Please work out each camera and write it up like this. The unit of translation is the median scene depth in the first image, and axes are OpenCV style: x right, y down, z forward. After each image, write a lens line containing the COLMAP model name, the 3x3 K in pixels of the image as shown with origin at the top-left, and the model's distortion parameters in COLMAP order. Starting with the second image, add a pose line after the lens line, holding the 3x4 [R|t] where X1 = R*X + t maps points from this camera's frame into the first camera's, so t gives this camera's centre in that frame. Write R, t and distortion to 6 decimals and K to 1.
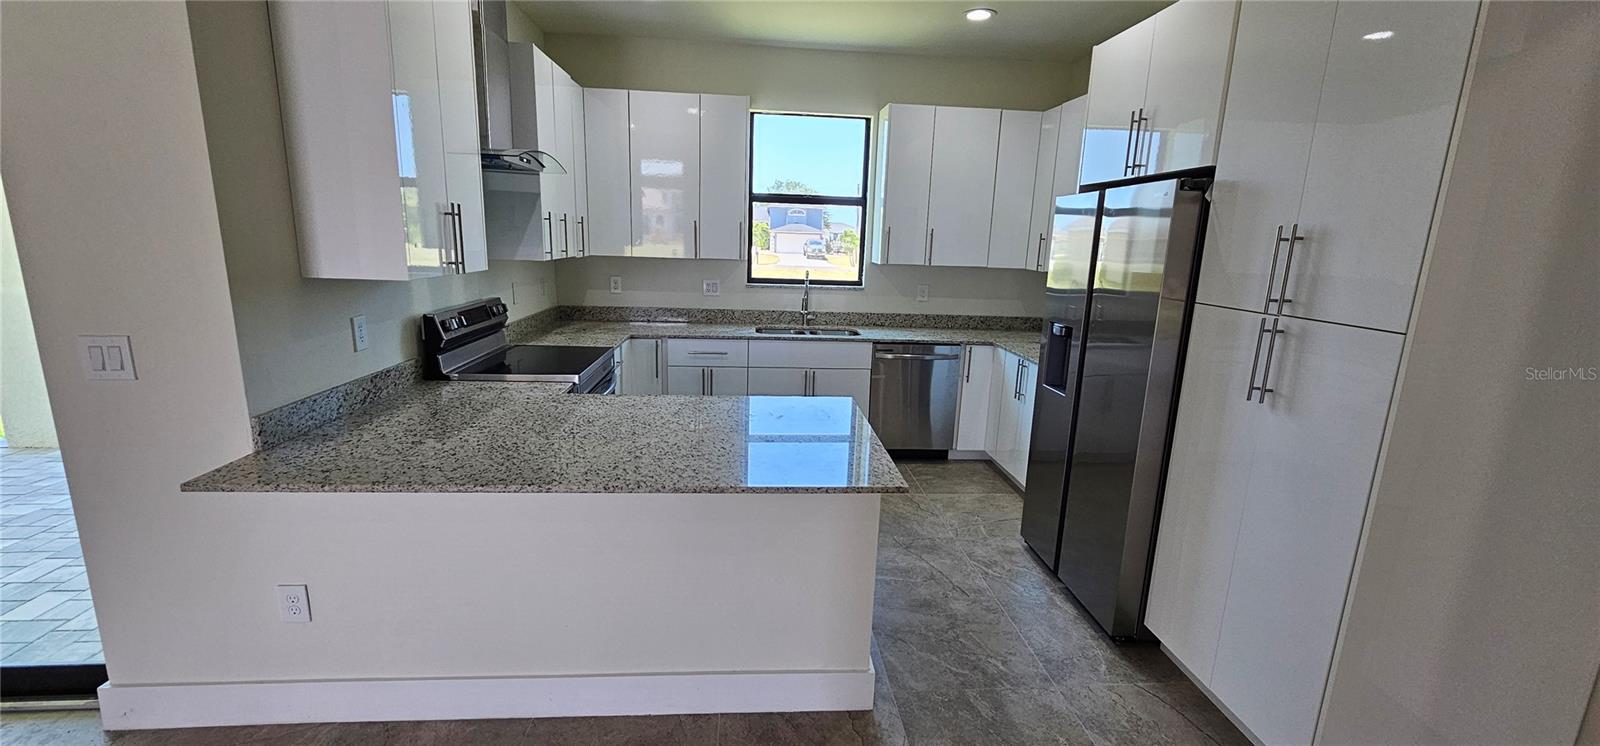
lens RADIAL K [[651.8, 0, 800.9], [0, 651.8, 374.5], [0, 0, 1]] dist [0.001023, -0.001183]
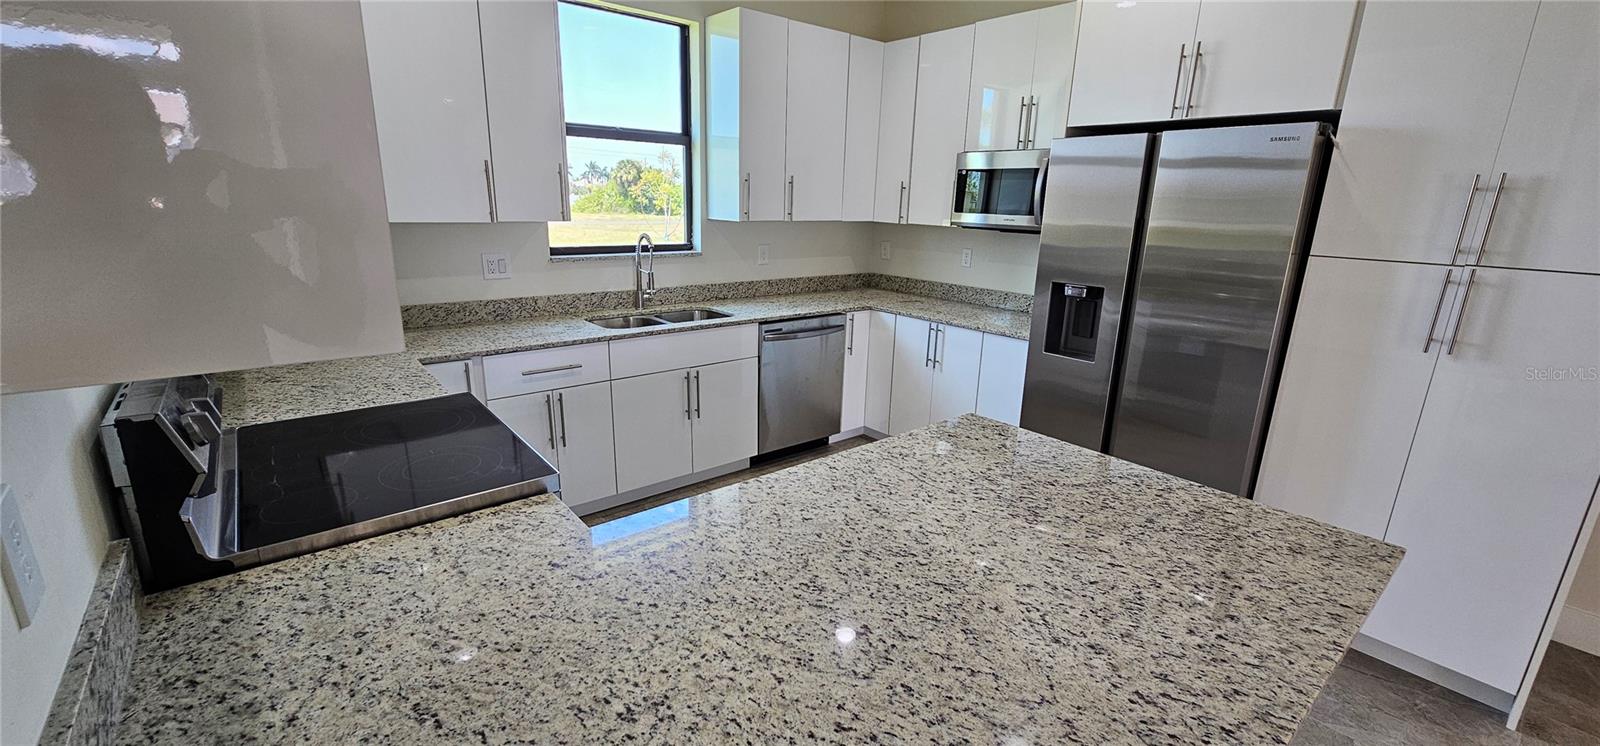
lens RADIAL K [[651.8, 0, 797.7], [0, 651.8, 375.1], [0, 0, 1]] dist [0.001023, -0.001183]
pose [[0.819465, -0.162404, 0.549638, -0.441356], [0.120239, 0.986386, 0.112185, -0.103708], [-0.560375, -0.025844, 0.827836, 0.478191]]
